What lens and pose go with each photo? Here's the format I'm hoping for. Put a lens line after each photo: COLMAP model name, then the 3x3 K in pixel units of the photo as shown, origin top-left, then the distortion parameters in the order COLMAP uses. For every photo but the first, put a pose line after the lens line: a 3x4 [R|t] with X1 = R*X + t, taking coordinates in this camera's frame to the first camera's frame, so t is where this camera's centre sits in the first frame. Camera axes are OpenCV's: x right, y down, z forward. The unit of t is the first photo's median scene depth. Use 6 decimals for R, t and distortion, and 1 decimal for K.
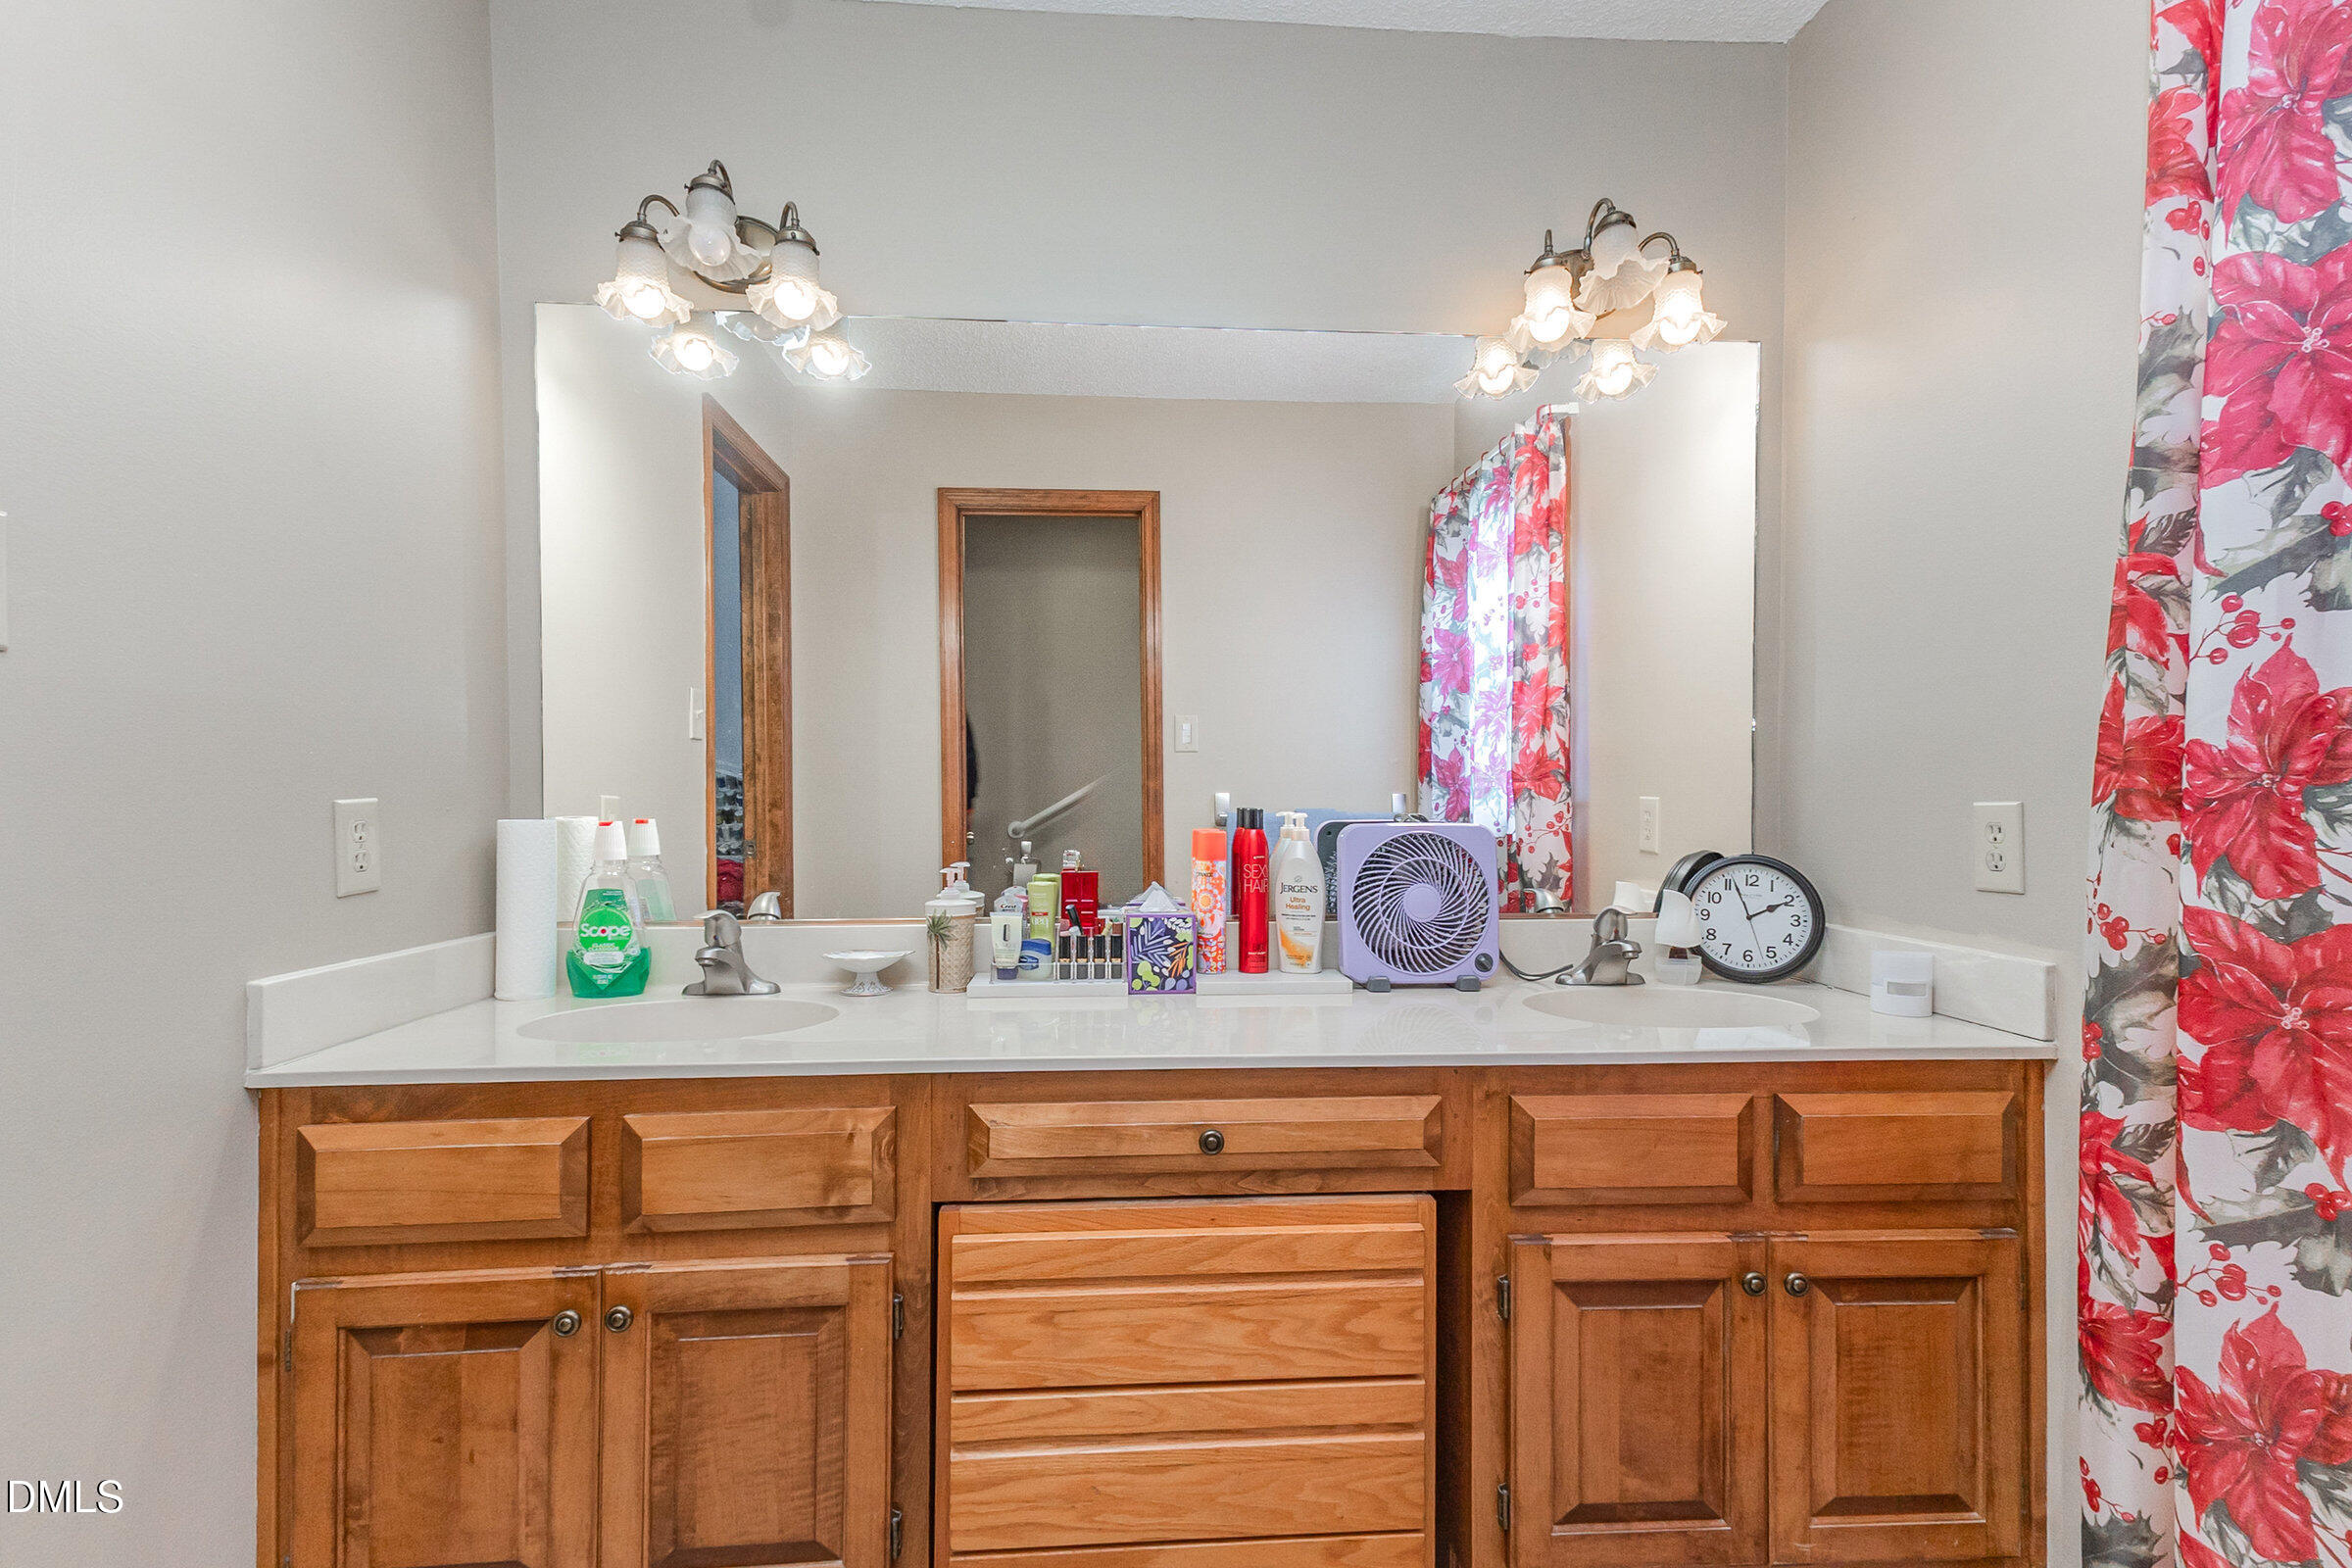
lens RADIAL K [[1089.6, 0, 1192.4], [0, 1089.6, 805.6], [0, 0, 1]] dist [0.001113, 0.002299]
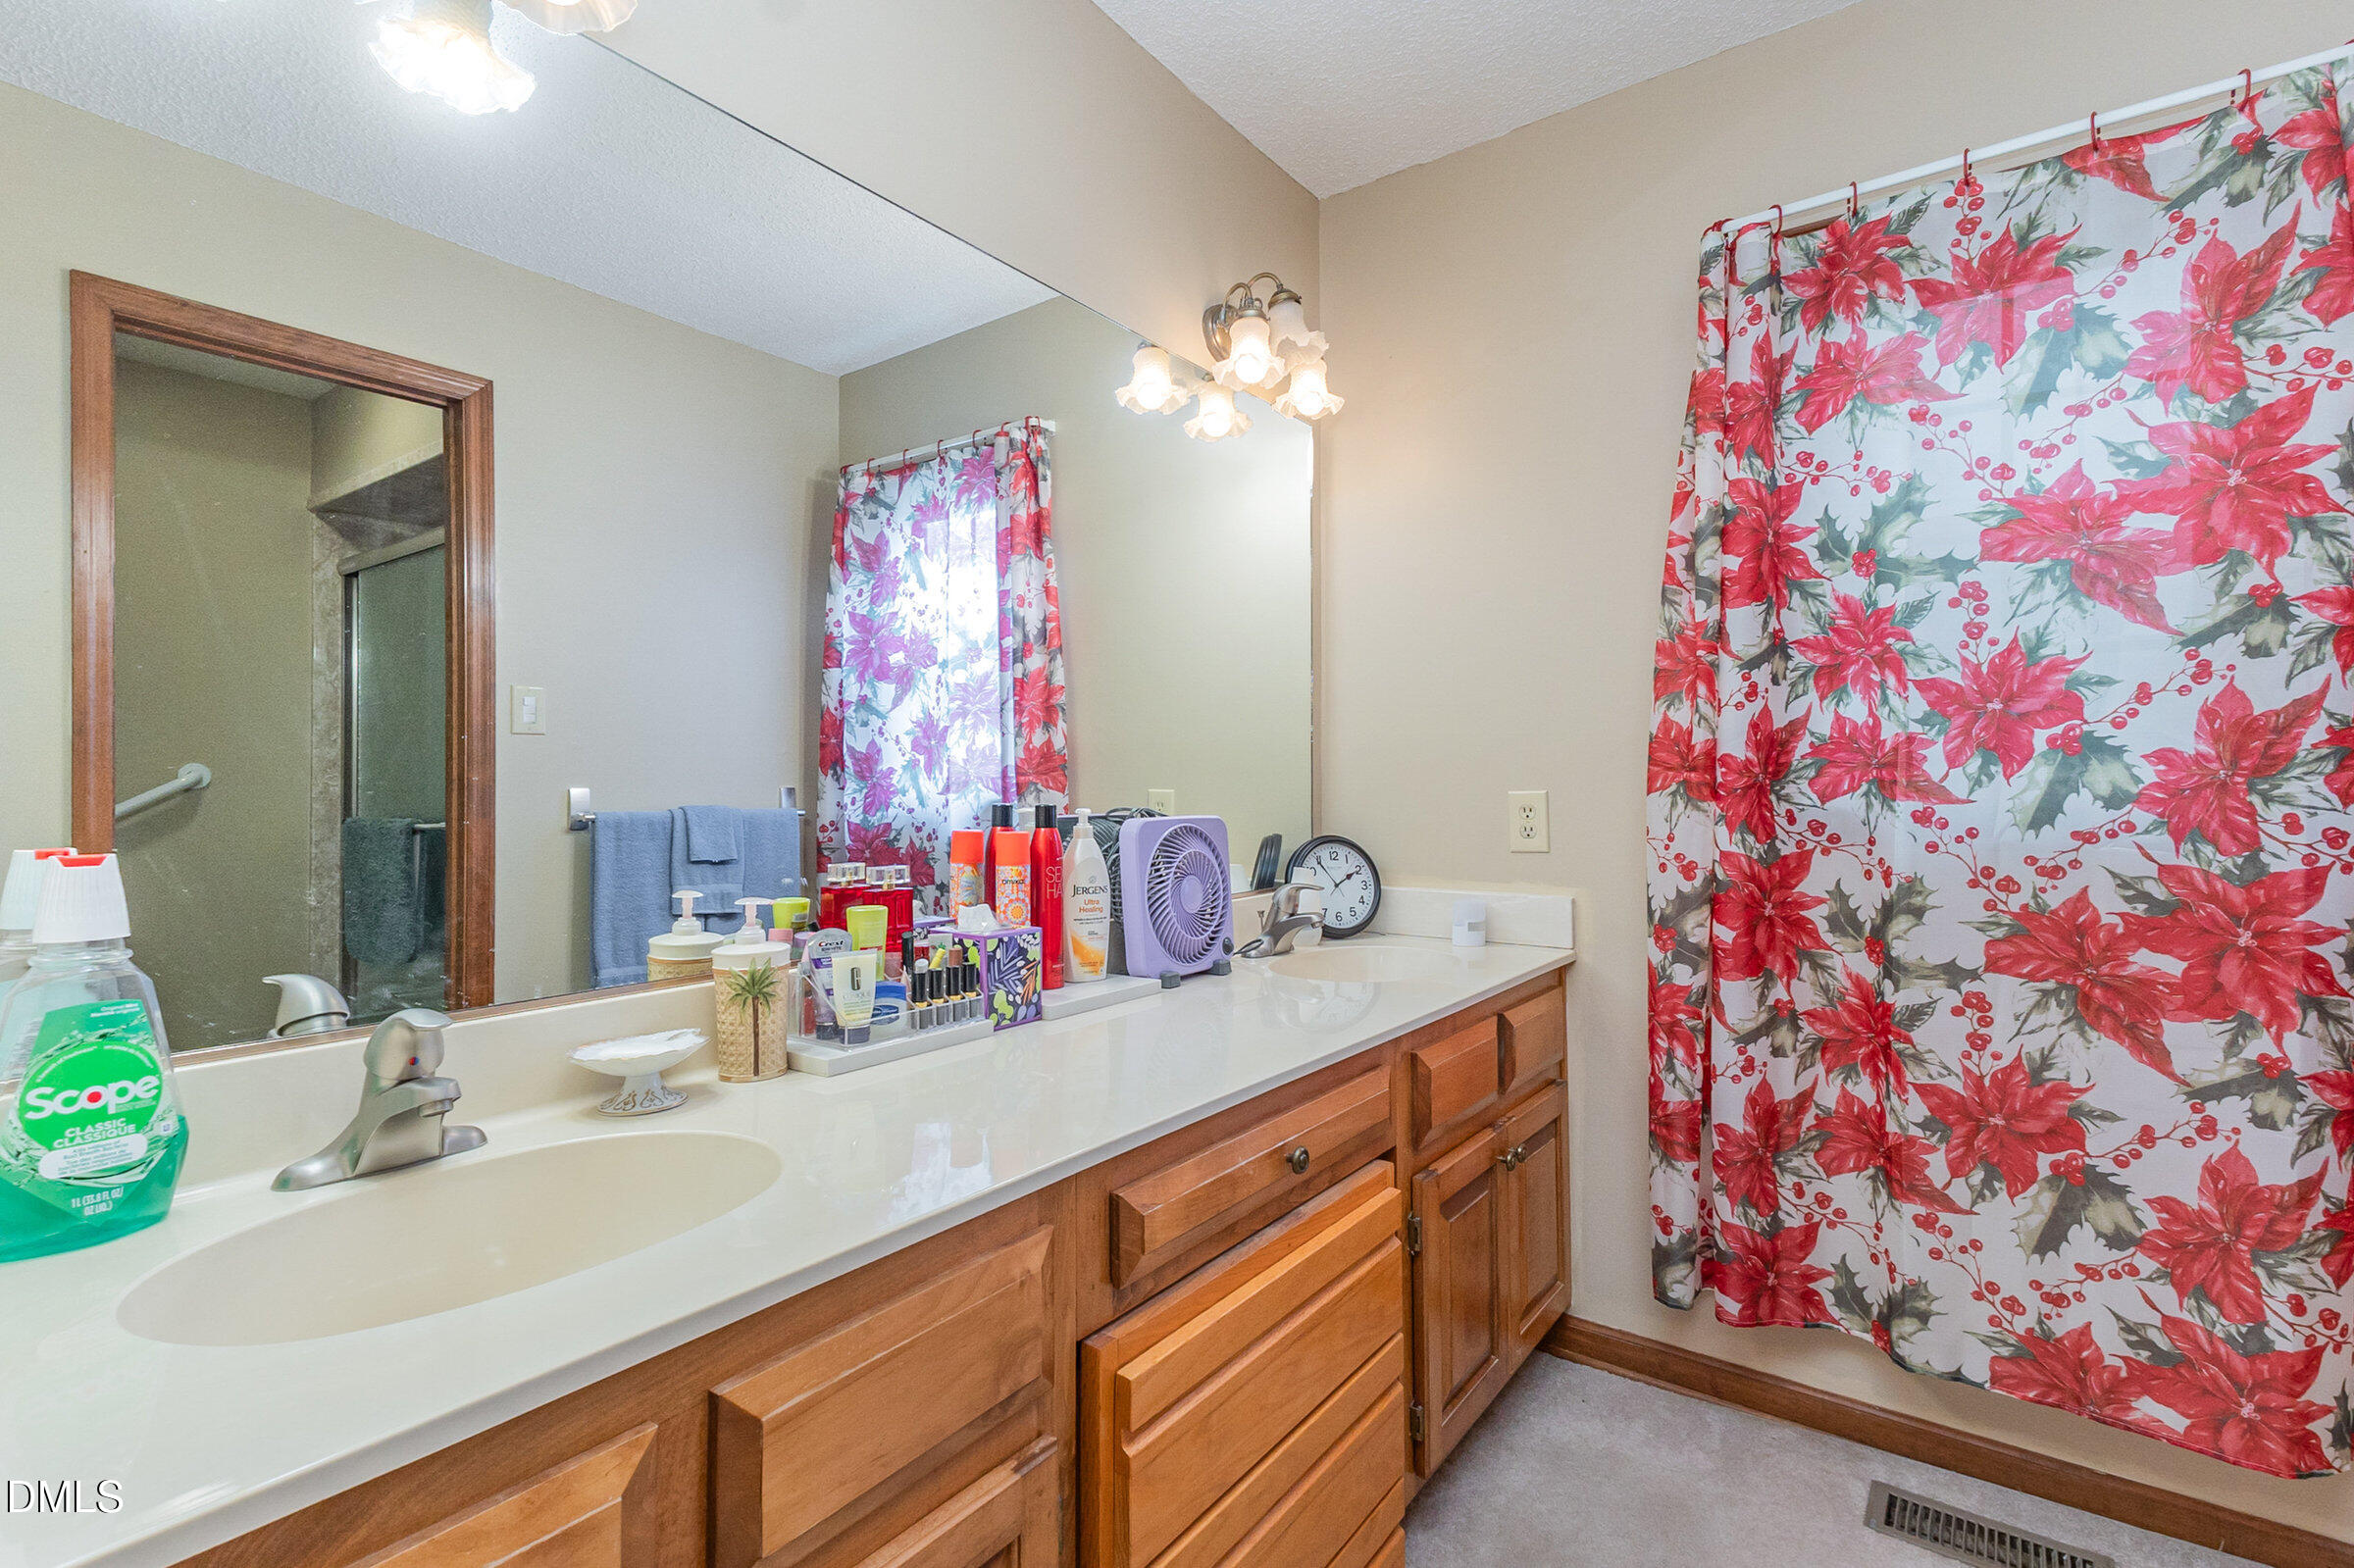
lens RADIAL K [[1090.5, 0, 1171.0], [0, 1090.5, 766.6], [0, 0, 1]] dist [0.001113, 0.002299]
pose [[0.645210, 0.009167, 0.763950, -0.598989], [0.013094, 0.999648, -0.023054, -0.007610], [-0.763893, 0.024878, 0.644863, 0.354827]]
